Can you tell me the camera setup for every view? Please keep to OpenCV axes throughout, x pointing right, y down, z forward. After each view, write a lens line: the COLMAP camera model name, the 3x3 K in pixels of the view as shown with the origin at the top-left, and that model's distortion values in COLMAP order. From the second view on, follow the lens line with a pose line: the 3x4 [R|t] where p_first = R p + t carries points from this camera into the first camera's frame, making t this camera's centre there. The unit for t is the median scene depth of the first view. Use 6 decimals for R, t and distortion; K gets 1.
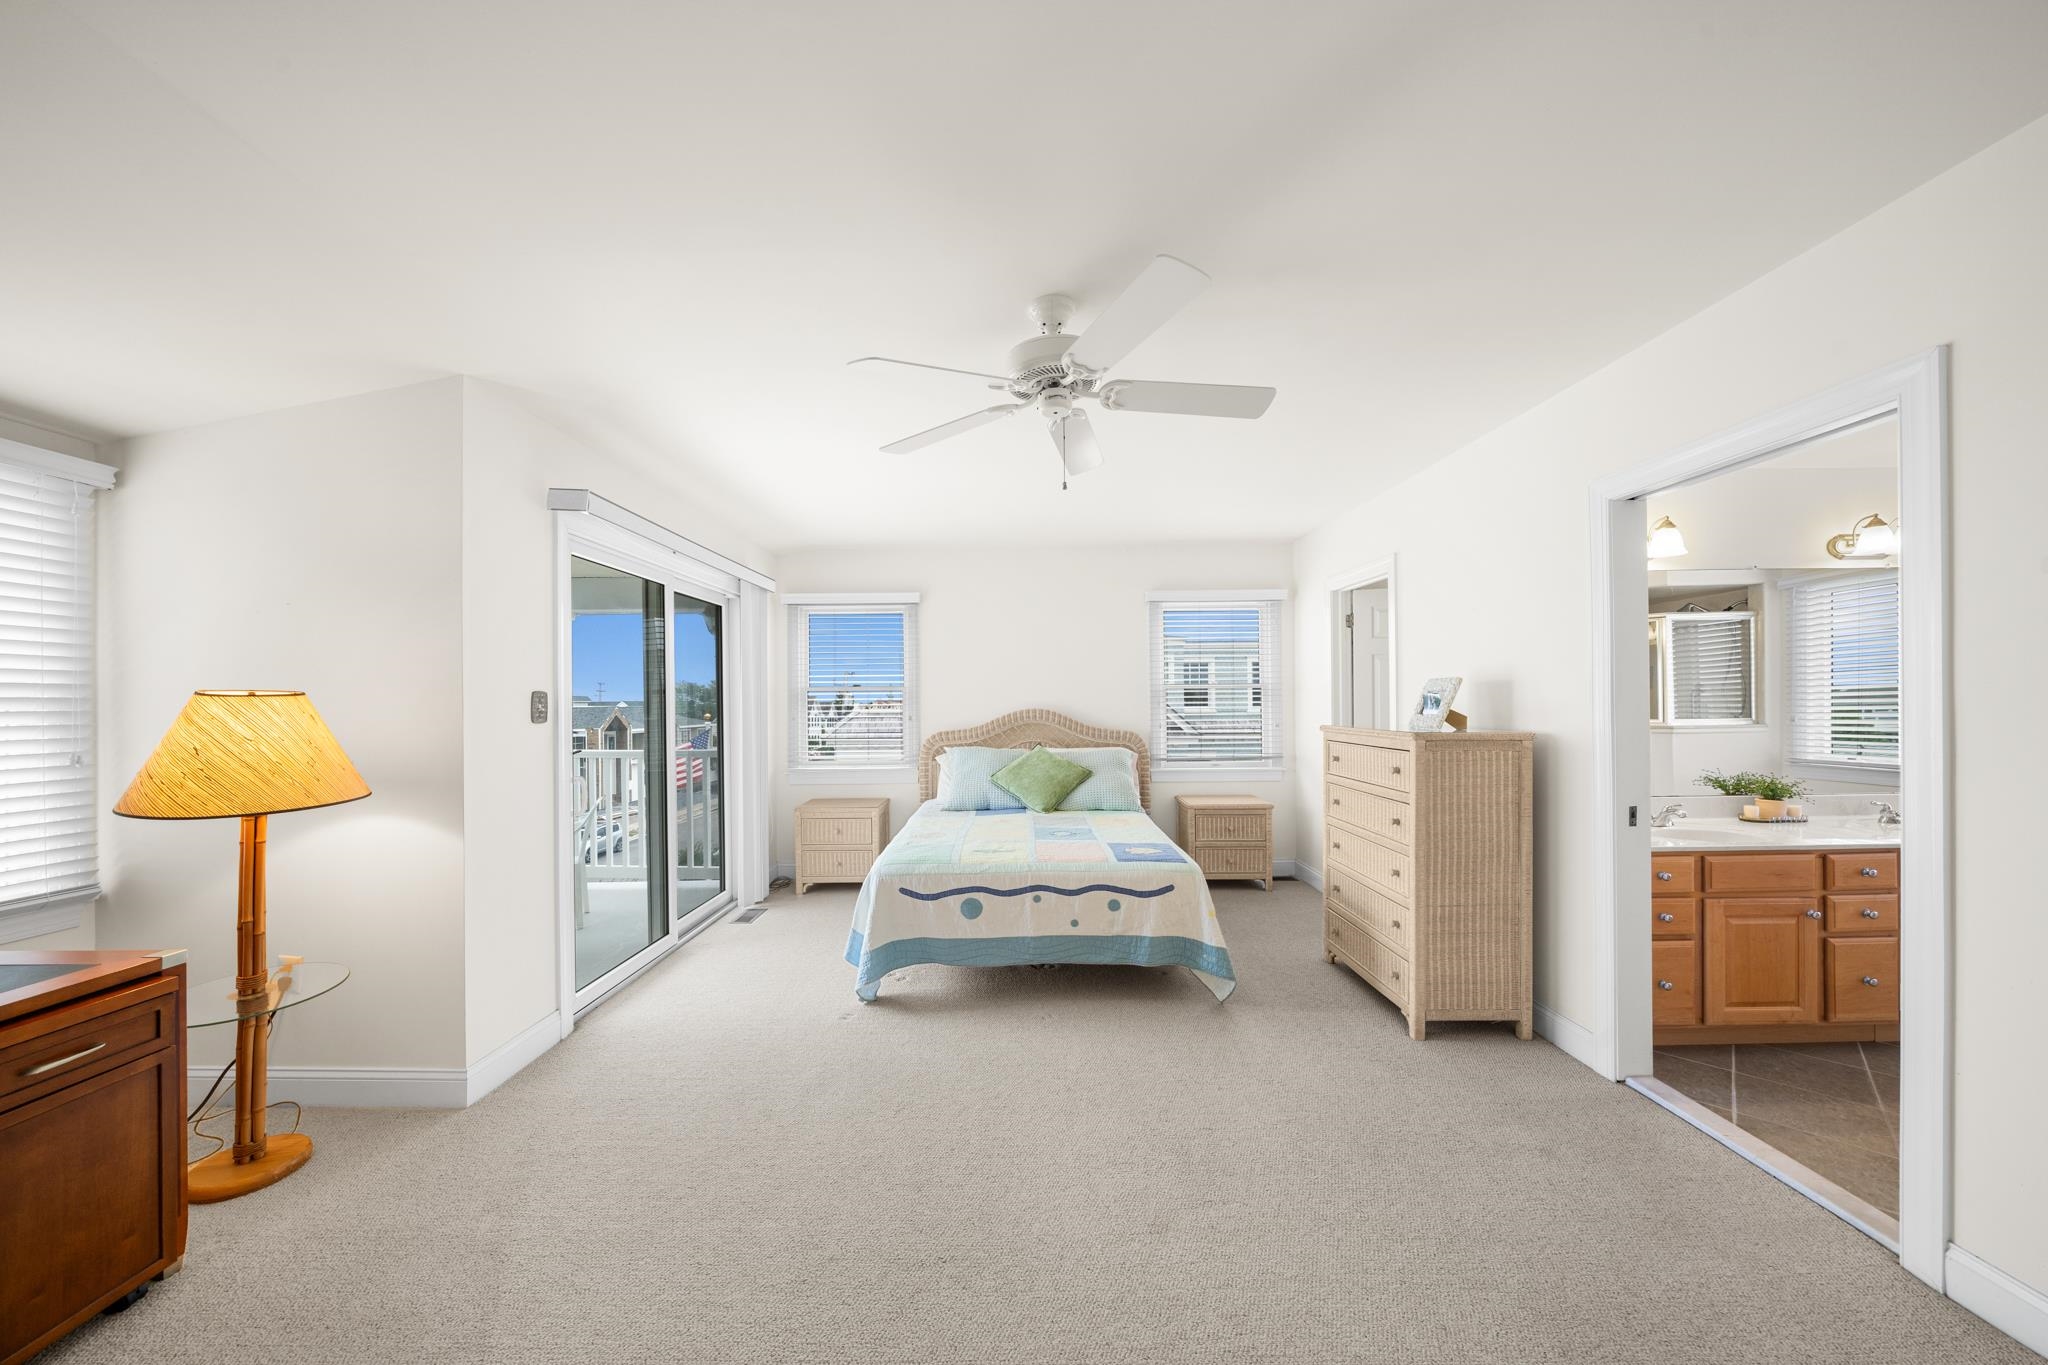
lens RADIAL K [[698.3, 0, 1019.7], [0, 698.3, 699.9], [0, 0, 1]] dist [-0.005380, -0.000014]
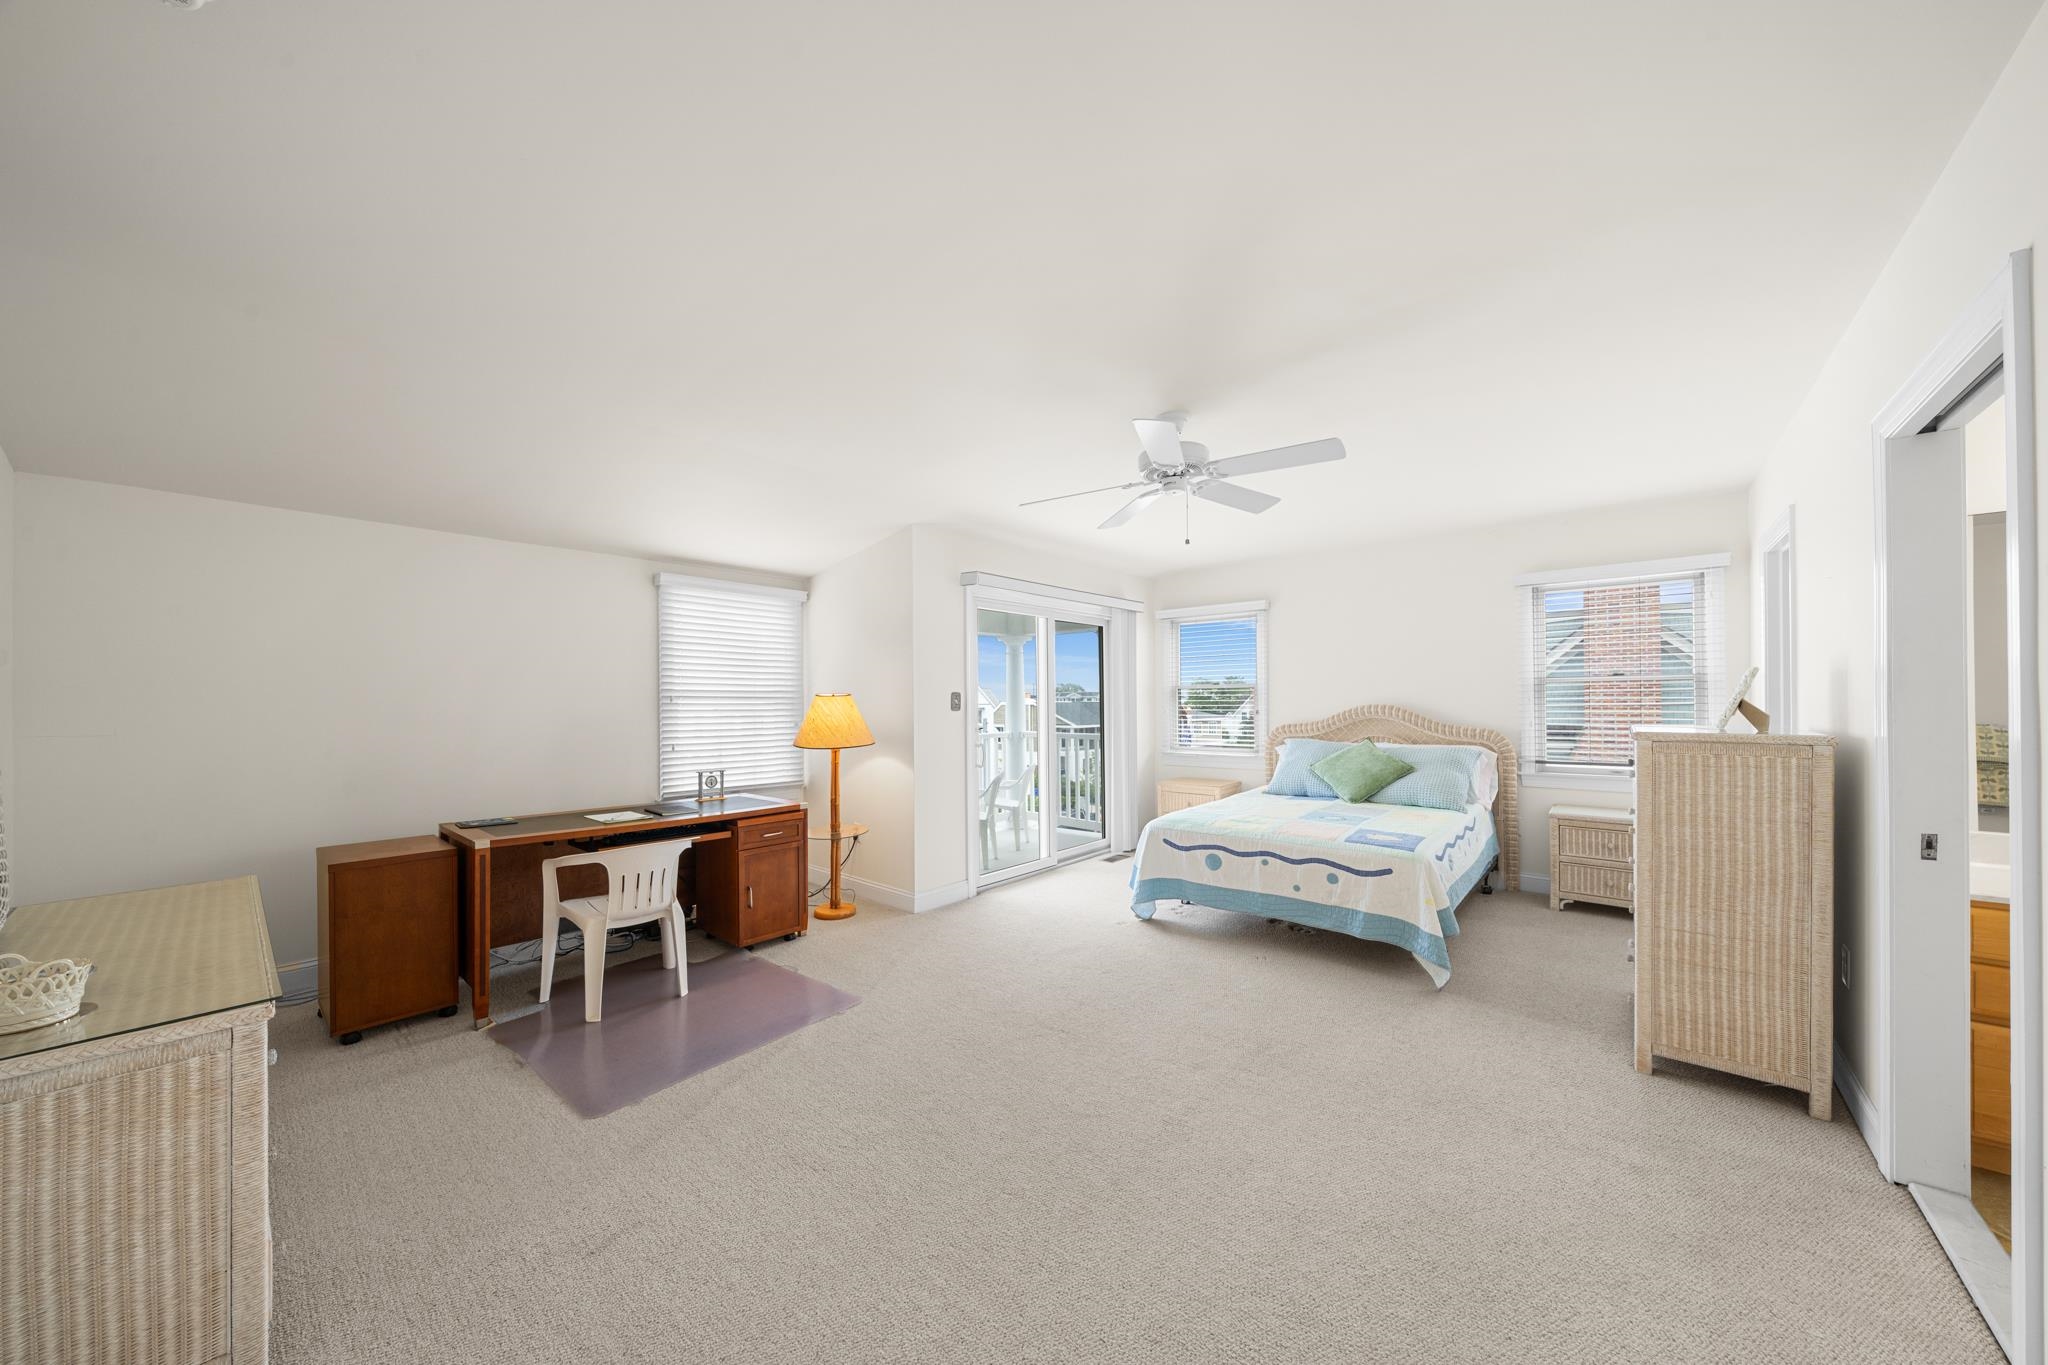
lens RADIAL K [[698.3, 0, 1019.7], [0, 698.3, 699.9], [0, 0, 1]] dist [-0.005380, -0.000014]
pose [[0.757321, 0.000851, -0.653042, 0.542576], [0.003532, 0.999979, 0.005400, -0.001841], [0.653033, -0.006396, 0.757302, -0.200284]]
